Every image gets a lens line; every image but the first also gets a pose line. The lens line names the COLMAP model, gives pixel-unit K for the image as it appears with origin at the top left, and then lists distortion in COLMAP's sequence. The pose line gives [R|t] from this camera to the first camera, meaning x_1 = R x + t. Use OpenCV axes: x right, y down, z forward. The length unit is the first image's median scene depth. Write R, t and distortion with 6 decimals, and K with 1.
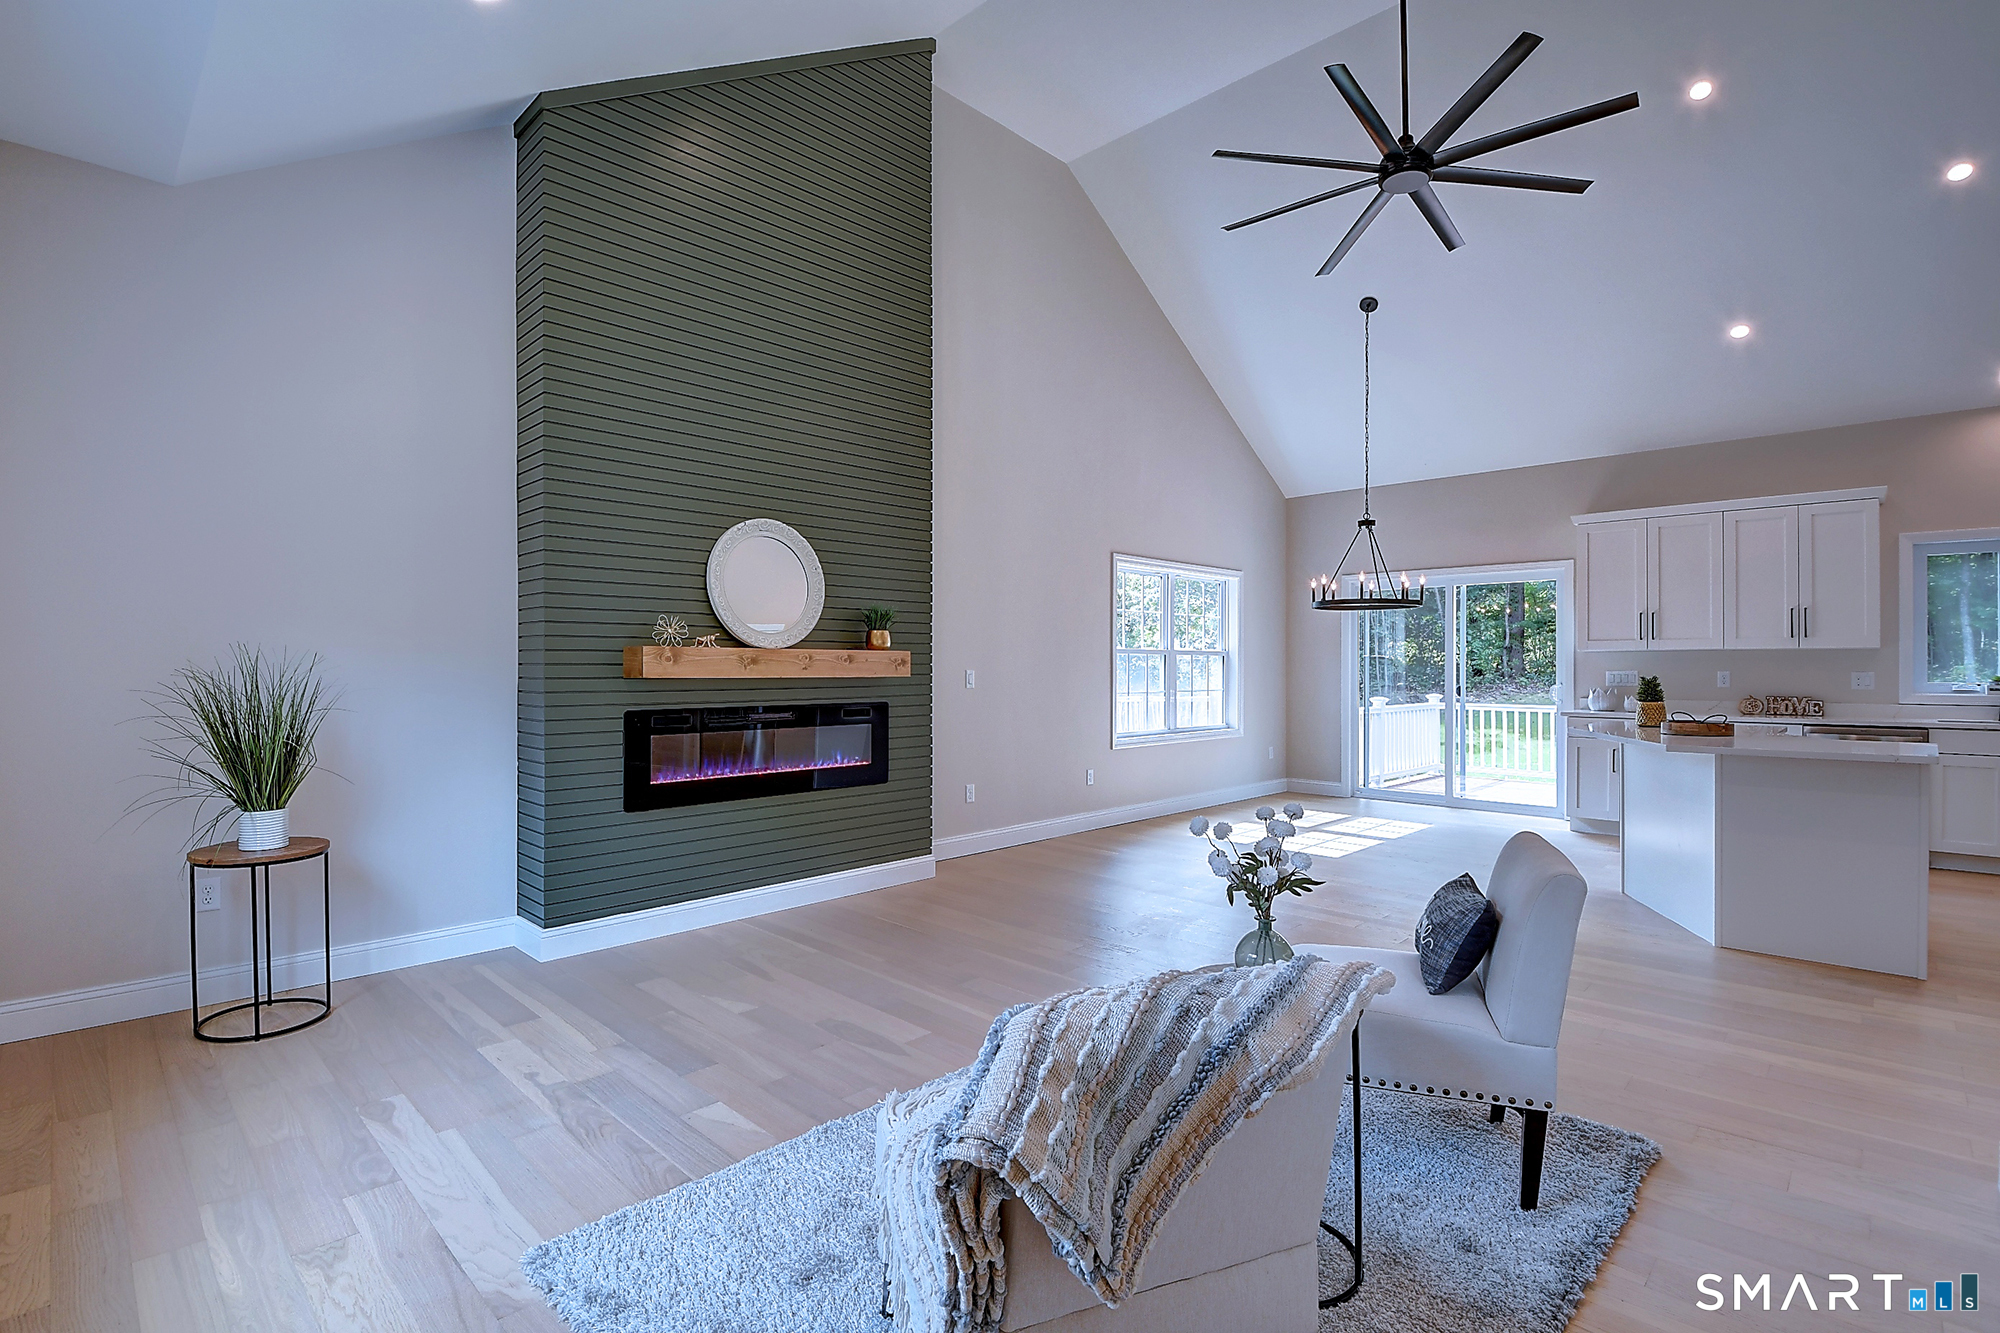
lens RADIAL K [[924.7, 0, 987.4], [0, 924.7, 666.3], [0, 0, 1]] dist [-0.002874, -0.001326]
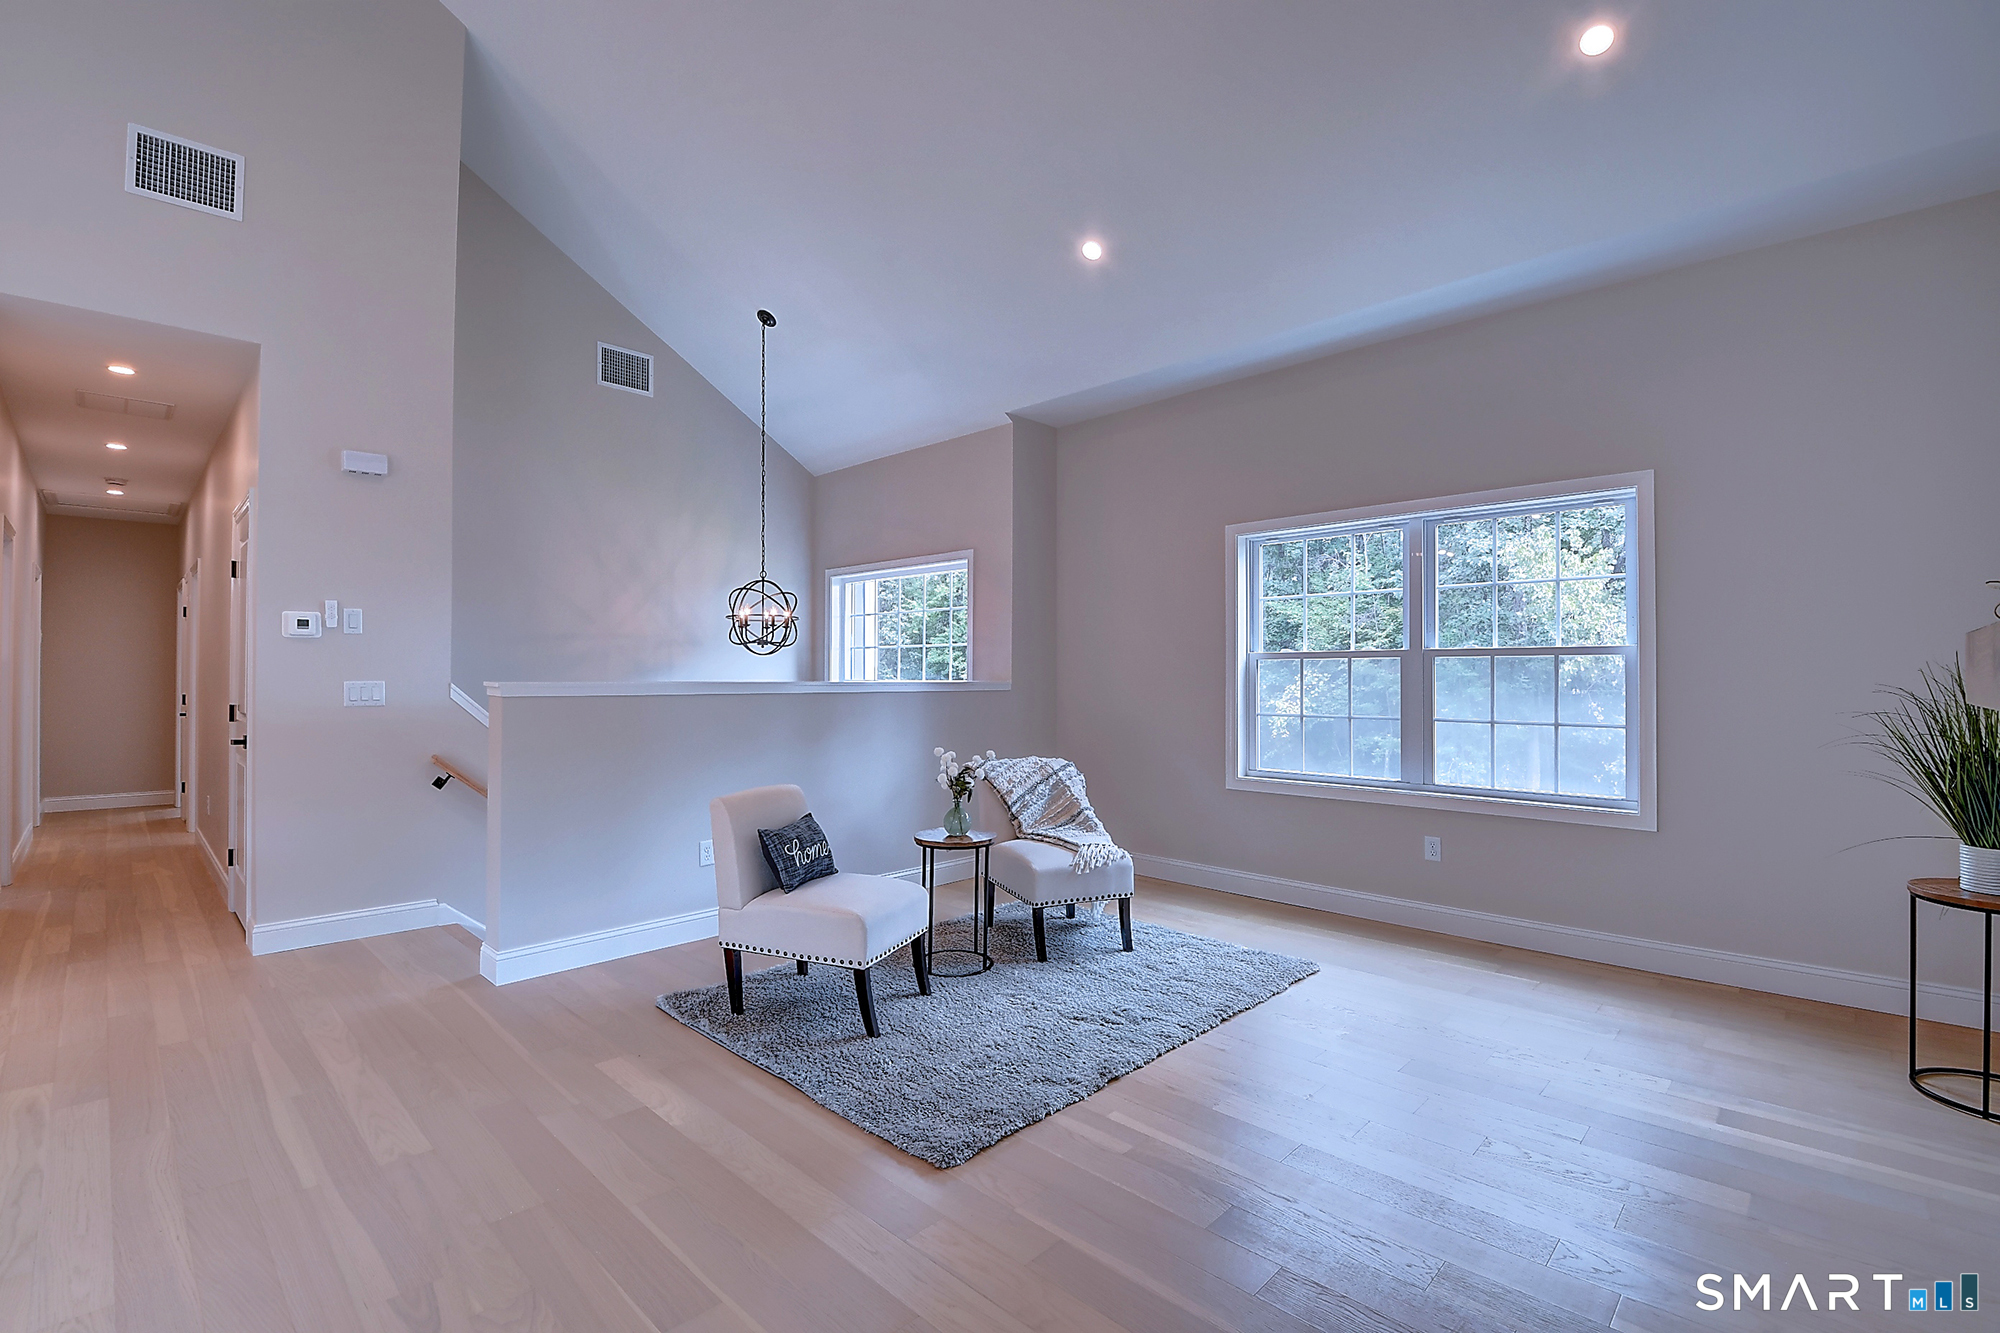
lens RADIAL K [[896.8, 0, 969.2], [0, 896.8, 668.7], [0, 0, 1]] dist [0.011594, -0.020667]
pose [[-0.999986, -0.001848, 0.004963, 0.101796], [-0.001905, 0.999930, -0.011636, 0.002293], [-0.004941, -0.011645, -0.999920, 1.177982]]
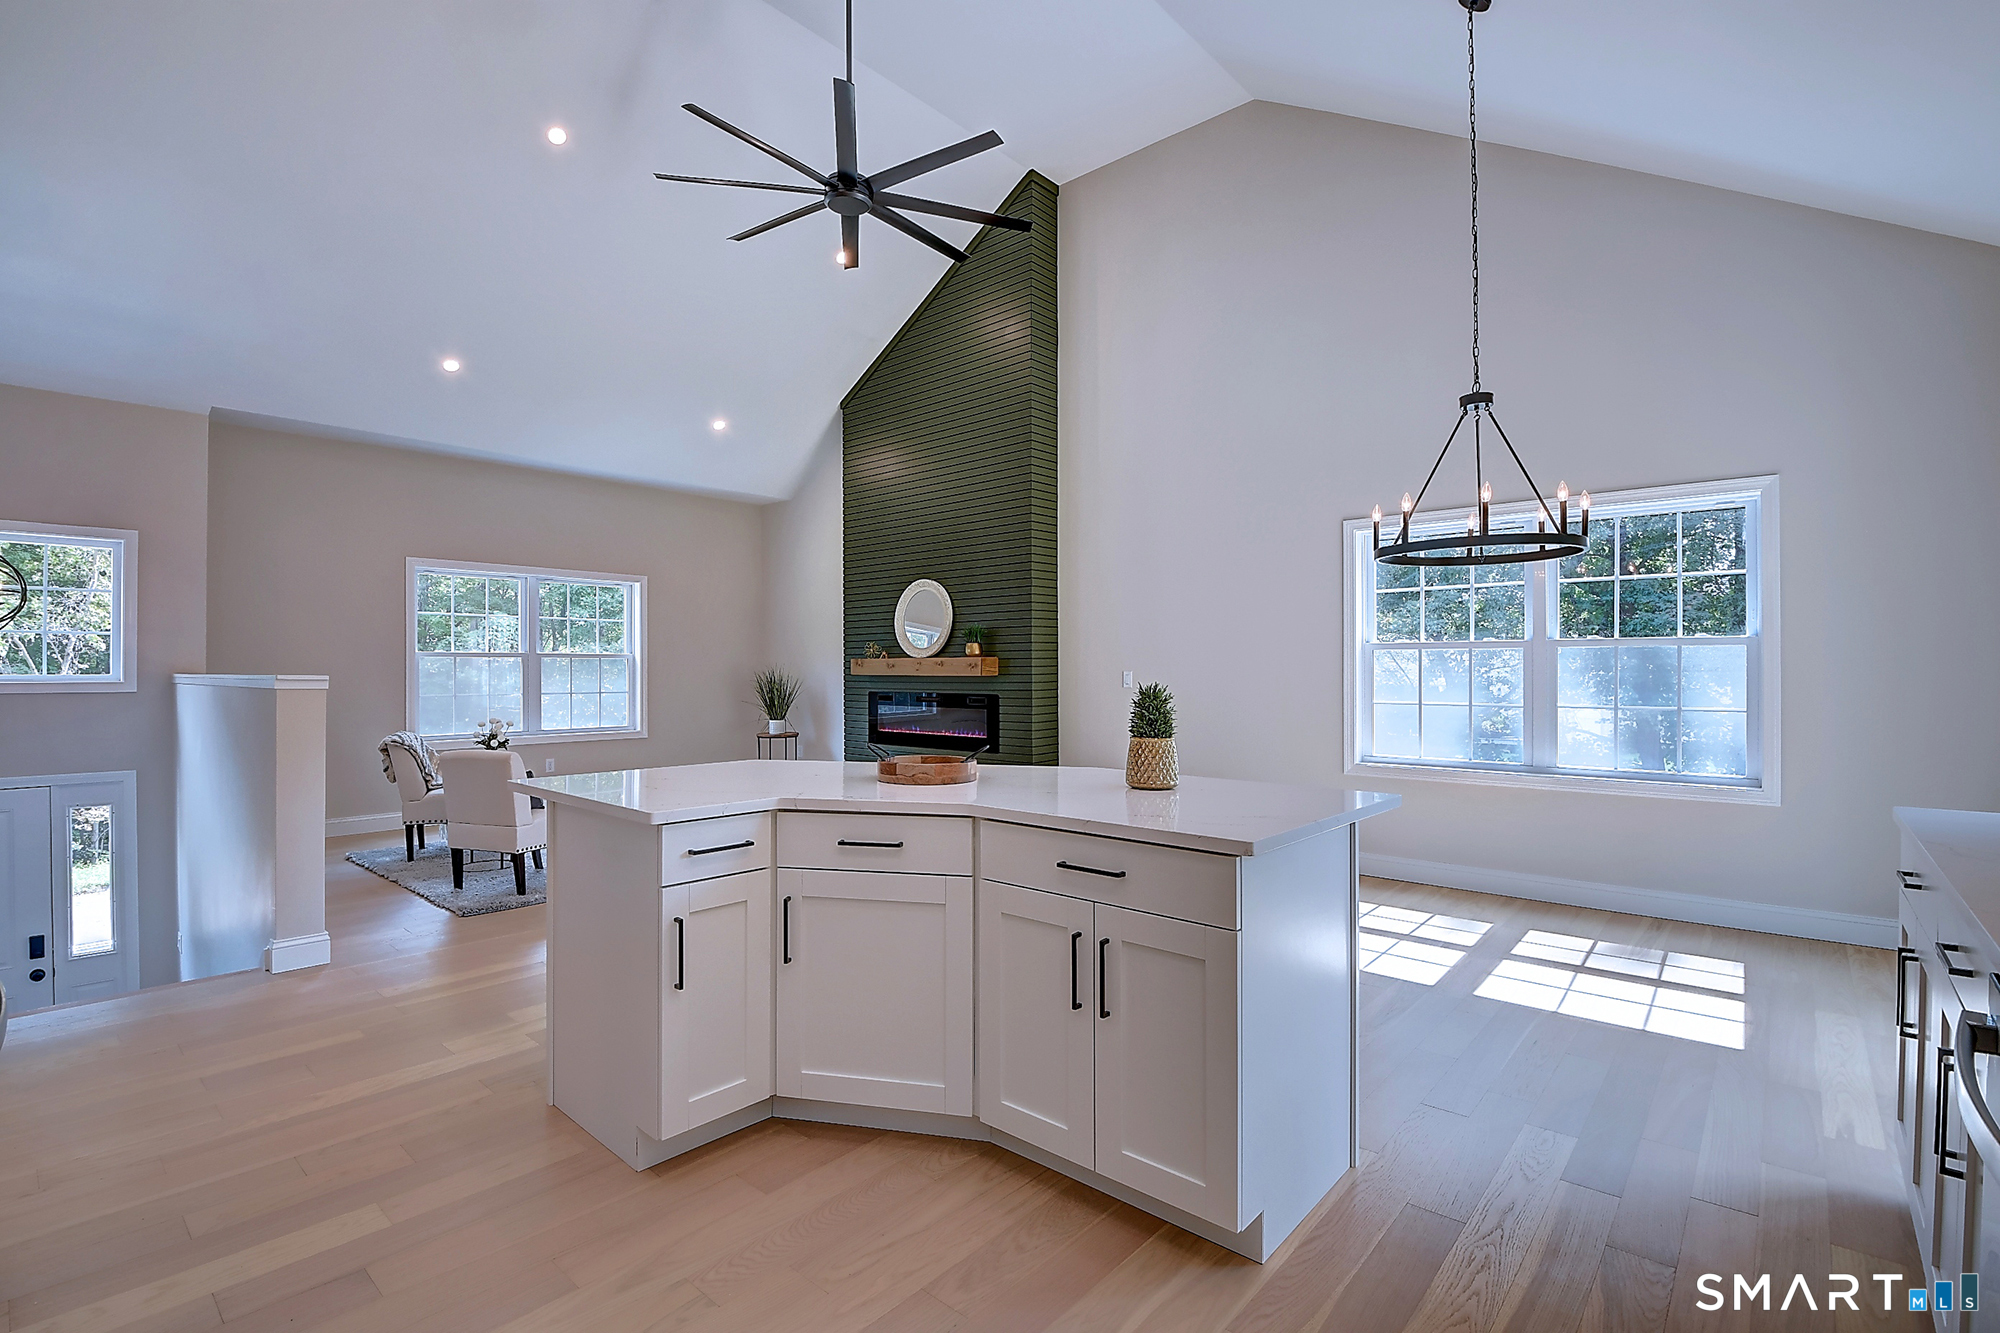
lens RADIAL K [[924.7, 0, 987.4], [0, 924.7, 666.3], [0, 0, 1]] dist [-0.002874, -0.001326]
pose [[0.044765, -0.004926, -0.998985, 1.319454], [0.001190, 0.999987, -0.004878, 0.003514], [0.998997, -0.000970, 0.044770, 0.980049]]
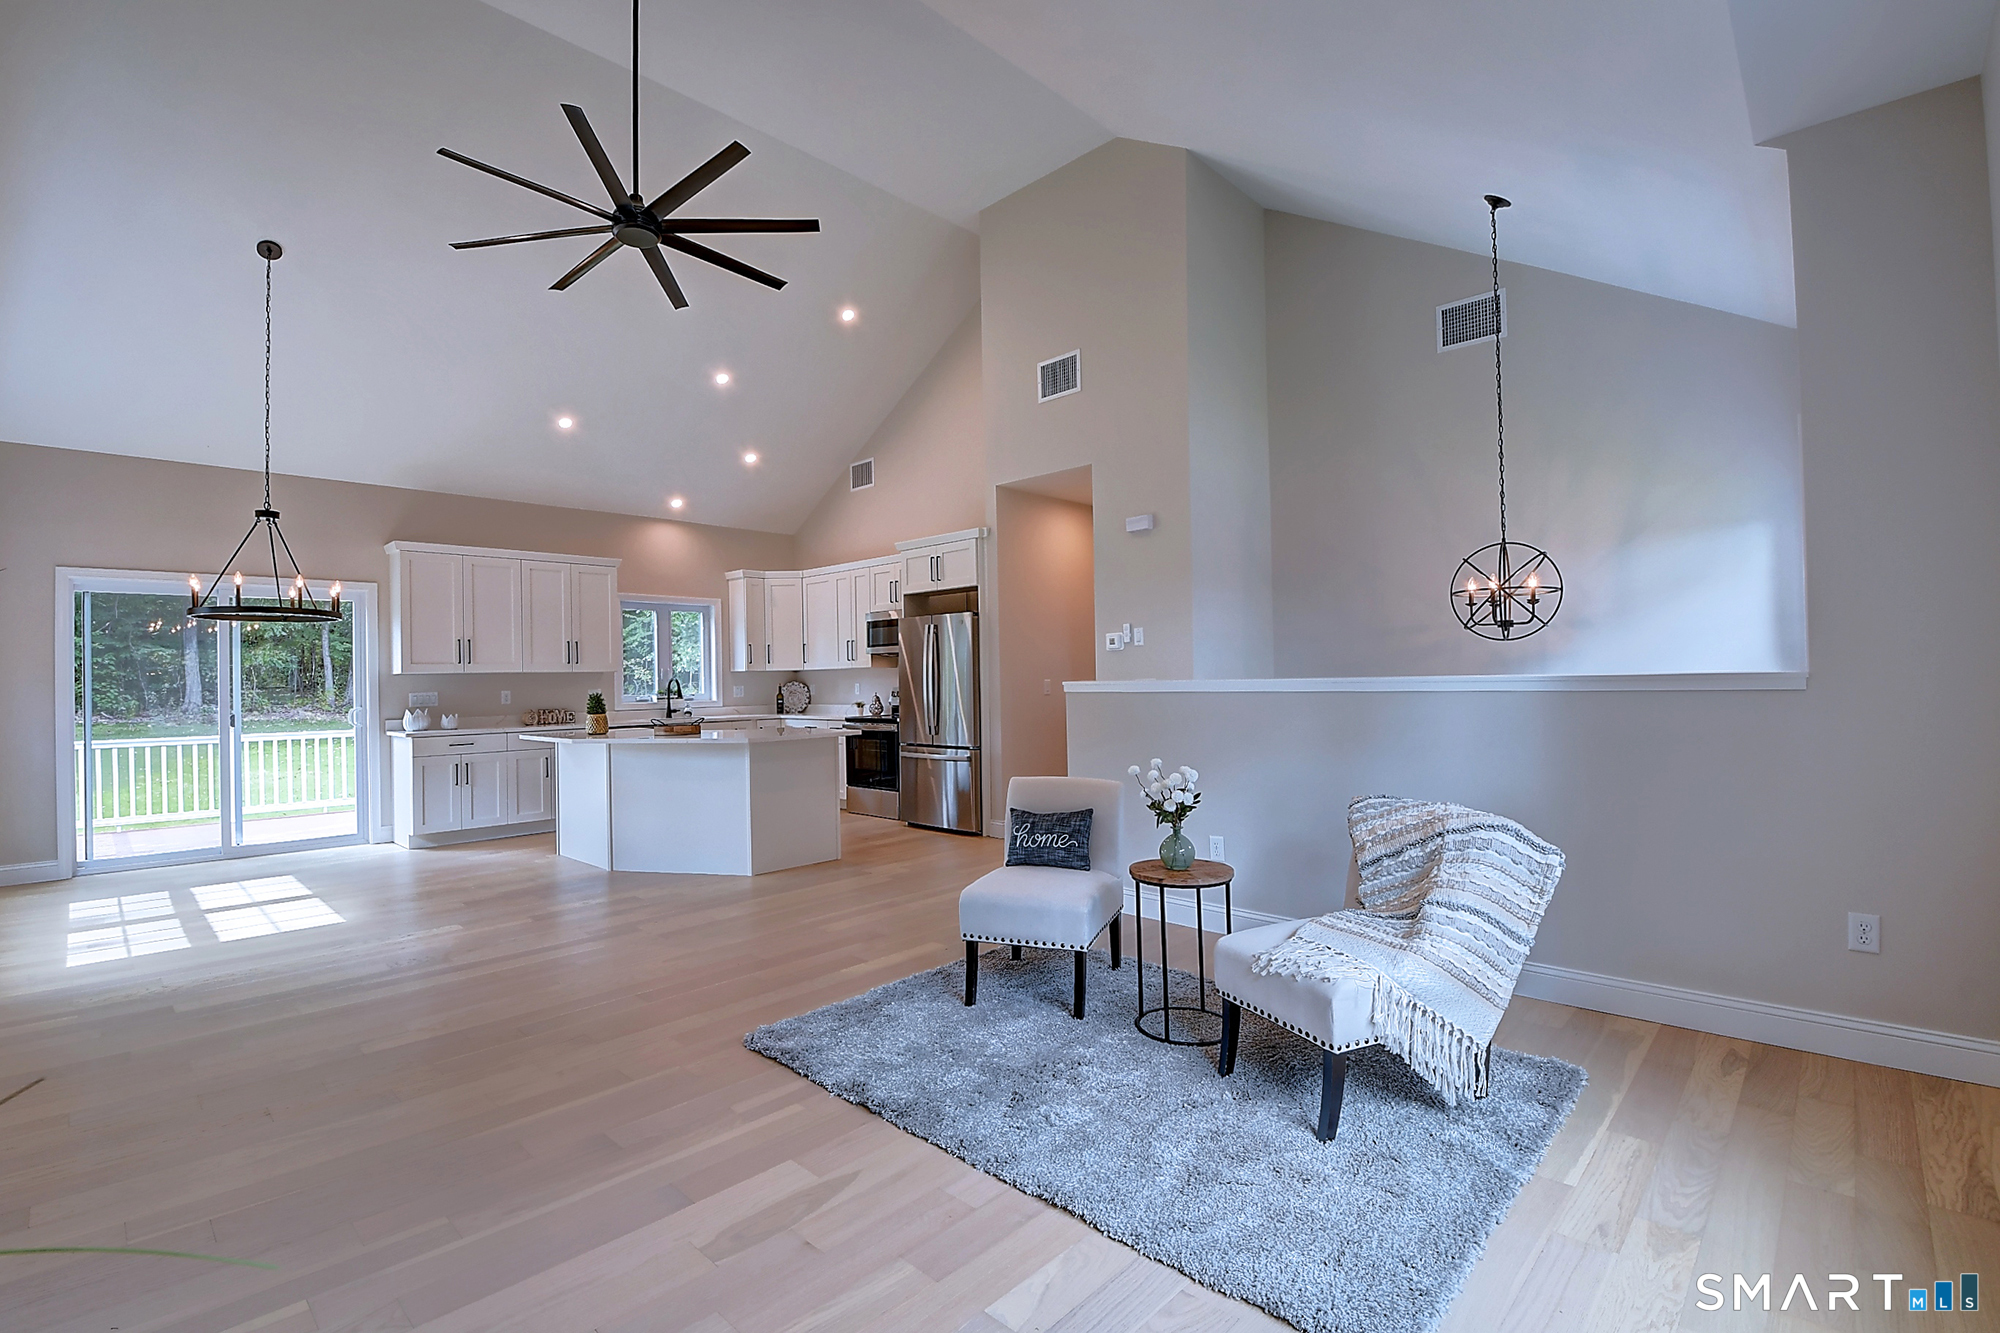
lens RADIAL K [[896.8, 0, 969.2], [0, 896.8, 668.7], [0, 0, 1]] dist [0.011594, -0.020667]
pose [[0.006092, 0.009715, 0.999934, -0.523234], [0.017414, 0.999800, -0.009820, -0.001411], [-0.999830, 0.017473, 0.005921, 0.542024]]
